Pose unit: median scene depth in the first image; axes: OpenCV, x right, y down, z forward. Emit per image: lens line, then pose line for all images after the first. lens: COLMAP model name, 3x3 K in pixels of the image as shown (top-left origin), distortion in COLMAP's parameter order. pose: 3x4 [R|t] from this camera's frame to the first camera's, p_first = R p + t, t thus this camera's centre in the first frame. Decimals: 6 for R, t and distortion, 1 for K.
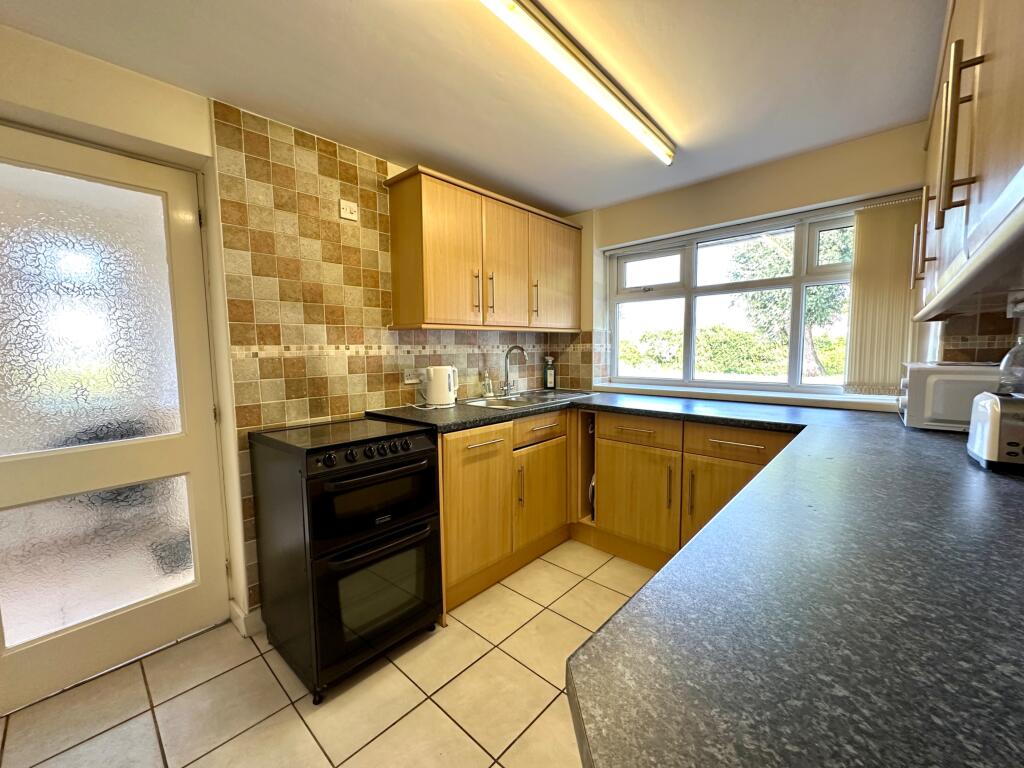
lens RADIAL K [[413.0, 0, 513.7], [0, 413.0, 381.4], [0, 0, 1]] dist [0.001109, 0.000168]
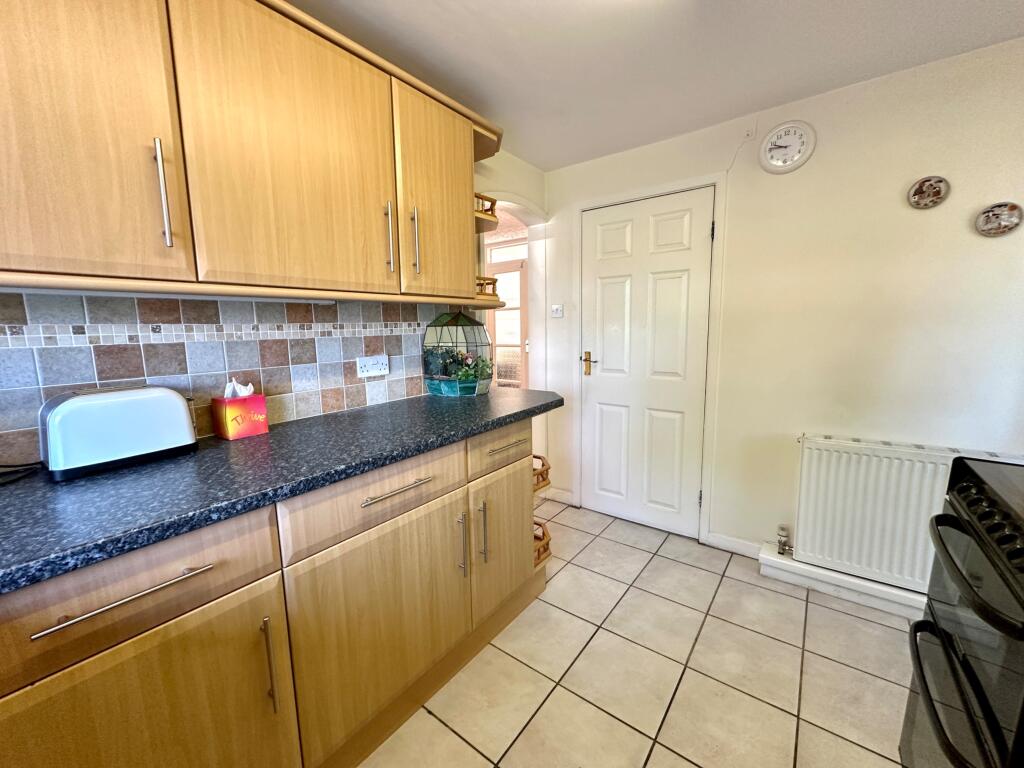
lens RADIAL K [[413.0, 0, 513.7], [0, 413.0, 381.4], [0, 0, 1]] dist [0.001109, 0.000168]
pose [[-0.994182, 0.046041, -0.097380, -0.225479], [0.023191, 0.974335, 0.223905, -0.061496], [0.105190, 0.220344, -0.969734, 0.697064]]
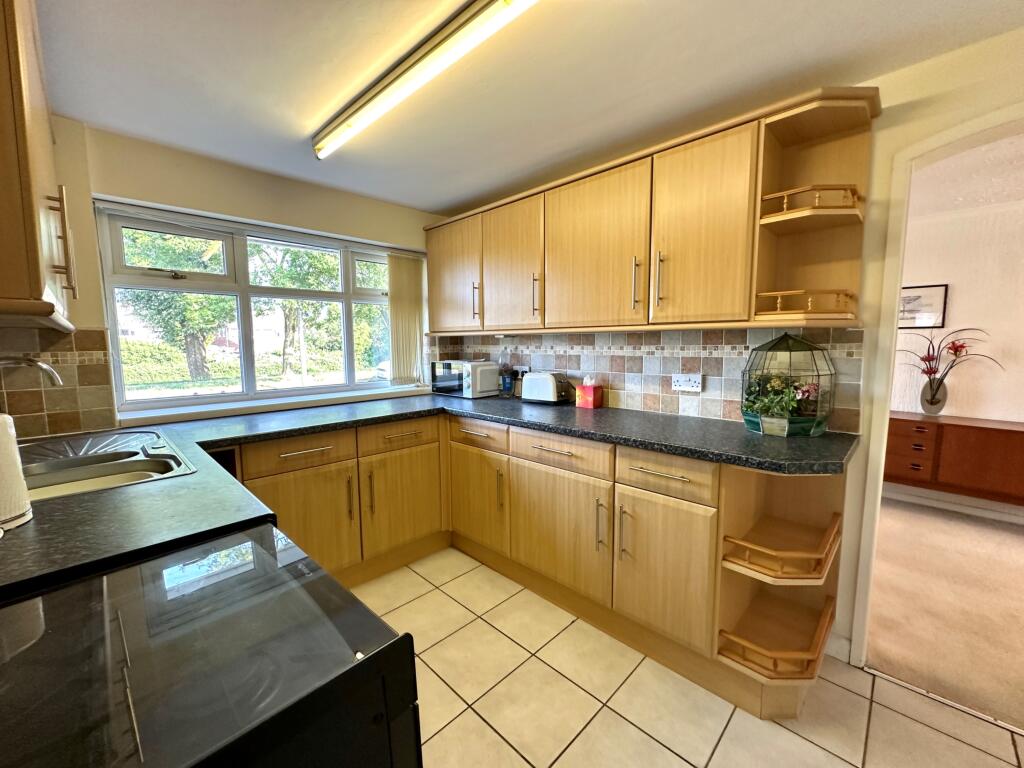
lens RADIAL K [[413.0, 0, 513.7], [0, 413.0, 381.4], [0, 0, 1]] dist [0.001109, 0.000168]
pose [[0.019752, -0.077589, 0.996790, -0.514802], [0.094617, 0.992655, 0.075392, -0.048206], [-0.995318, 0.092824, 0.026948, 0.523340]]
